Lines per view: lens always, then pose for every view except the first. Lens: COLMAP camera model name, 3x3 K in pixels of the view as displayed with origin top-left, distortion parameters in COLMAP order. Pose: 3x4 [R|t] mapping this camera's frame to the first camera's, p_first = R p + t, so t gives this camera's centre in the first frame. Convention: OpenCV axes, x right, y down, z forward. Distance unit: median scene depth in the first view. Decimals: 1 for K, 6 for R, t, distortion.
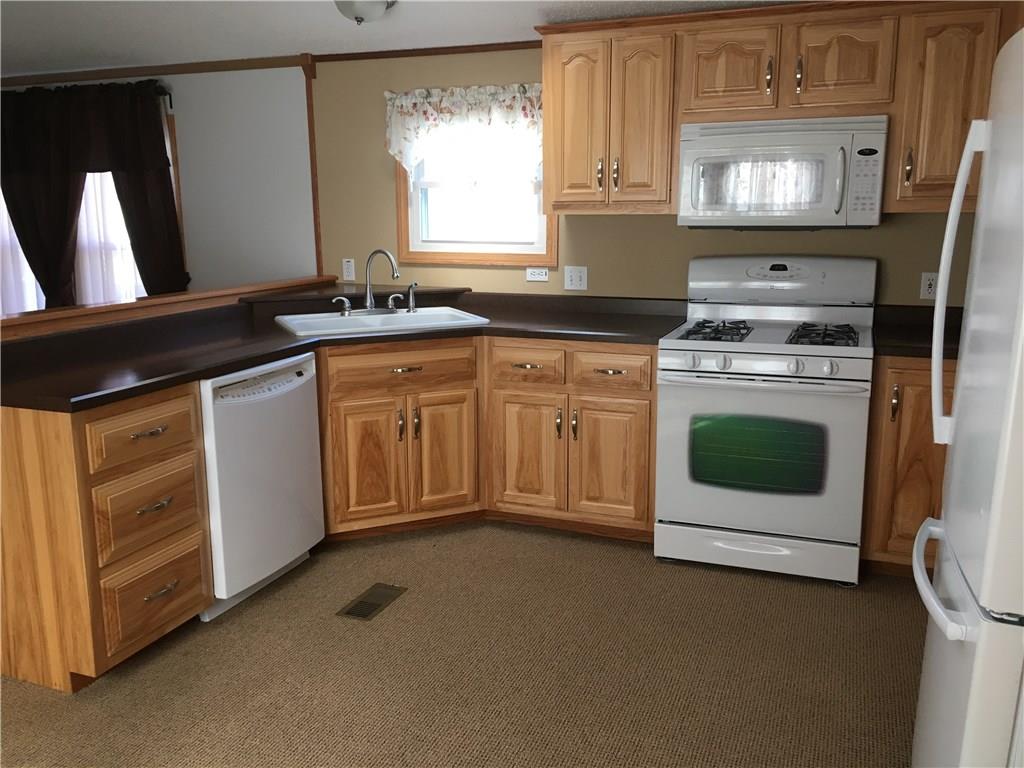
lens RADIAL K [[878.0, 0, 512.1], [0, 878.0, 374.9], [0, 0, 1]] dist [0.075213, -0.104663]
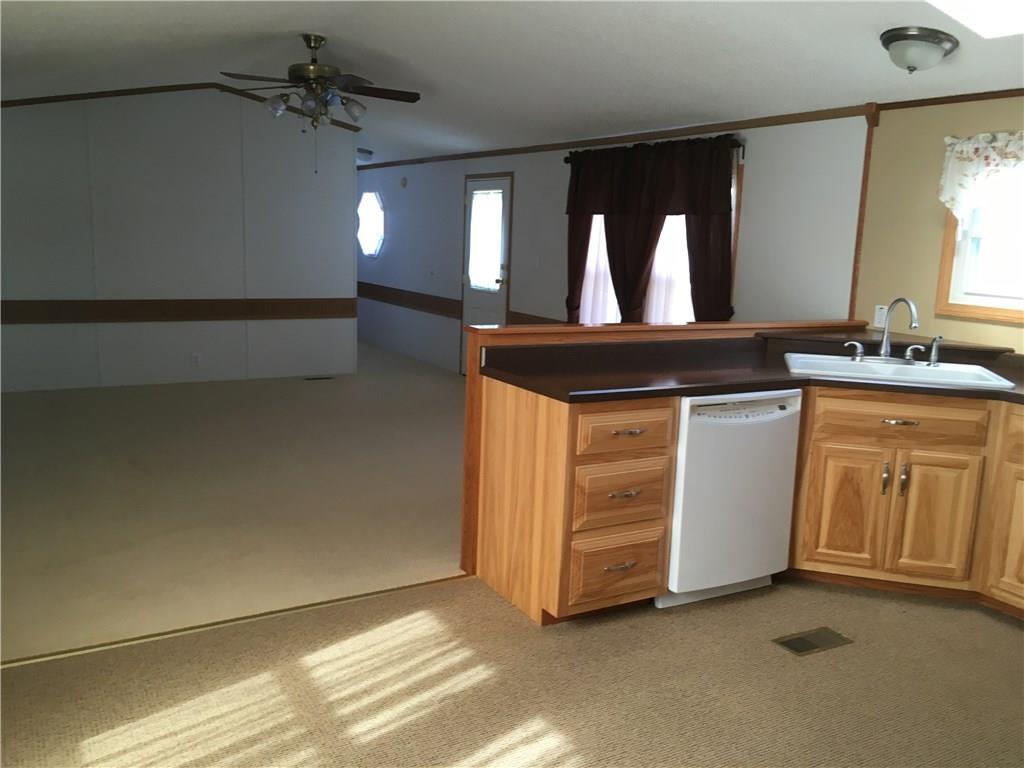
lens RADIAL K [[878.0, 0, 512.1], [0, 878.0, 374.9], [0, 0, 1]] dist [0.075213, -0.104663]
pose [[0.782569, 0.135263, -0.607692, 0.126103], [-0.162687, 0.986626, 0.010104, 0.002000], [0.600932, 0.090956, 0.794108, -0.031763]]
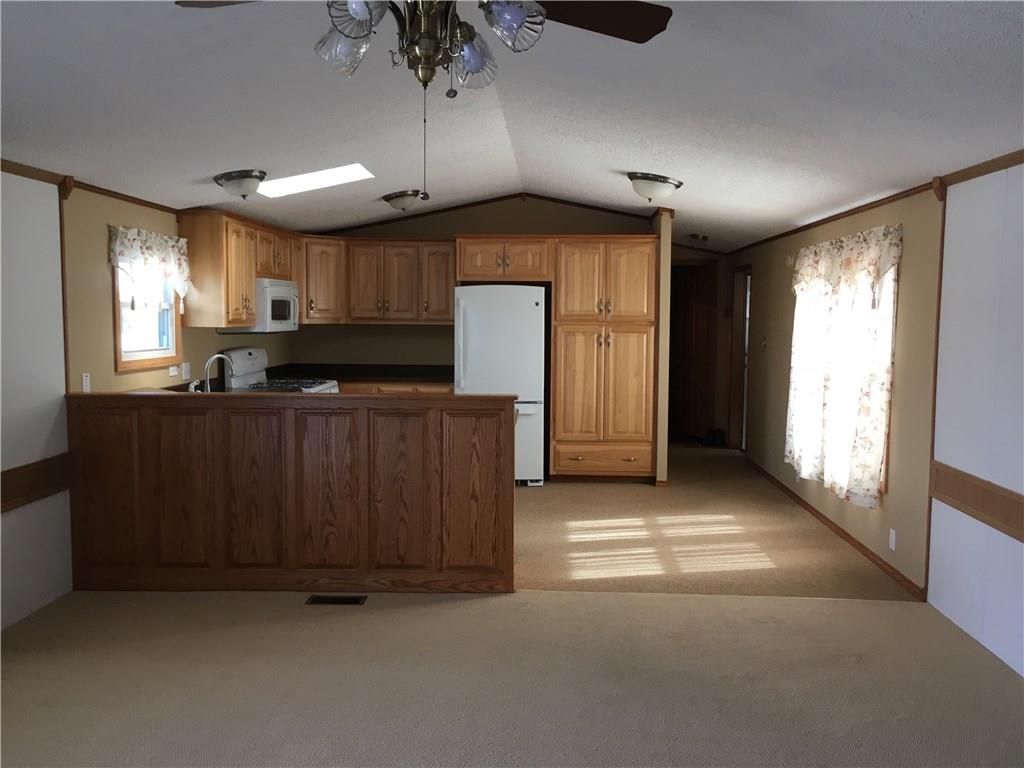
lens RADIAL K [[878.0, 0, 512.1], [0, 878.0, 374.9], [0, 0, 1]] dist [0.075213, -0.104663]
pose [[-0.315679, -0.062810, 0.946785, -1.621653], [0.178135, 0.976142, 0.124152, -0.209240], [-0.931995, 0.207848, -0.296959, 1.039686]]
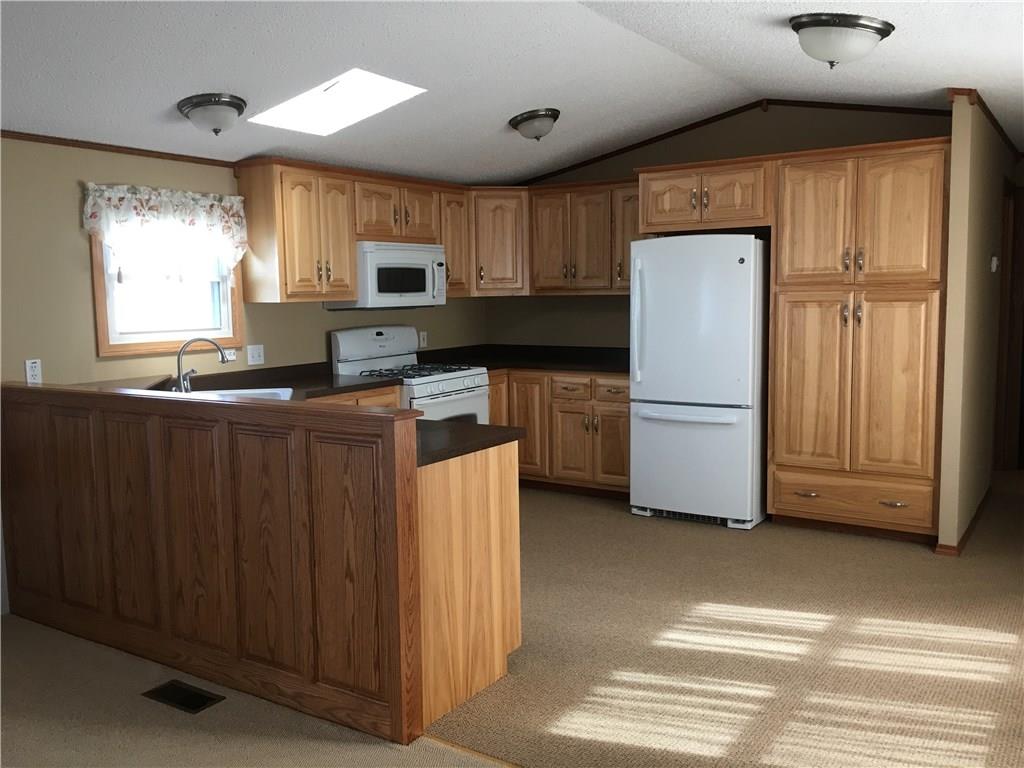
lens RADIAL K [[878.0, 0, 512.1], [0, 878.0, 374.9], [0, 0, 1]] dist [0.075213, -0.104663]
pose [[0.213346, -0.093232, 0.972518, -1.152926], [0.203726, 0.977799, 0.049046, -0.078610], [-0.955499, 0.187663, 0.227604, 0.435335]]
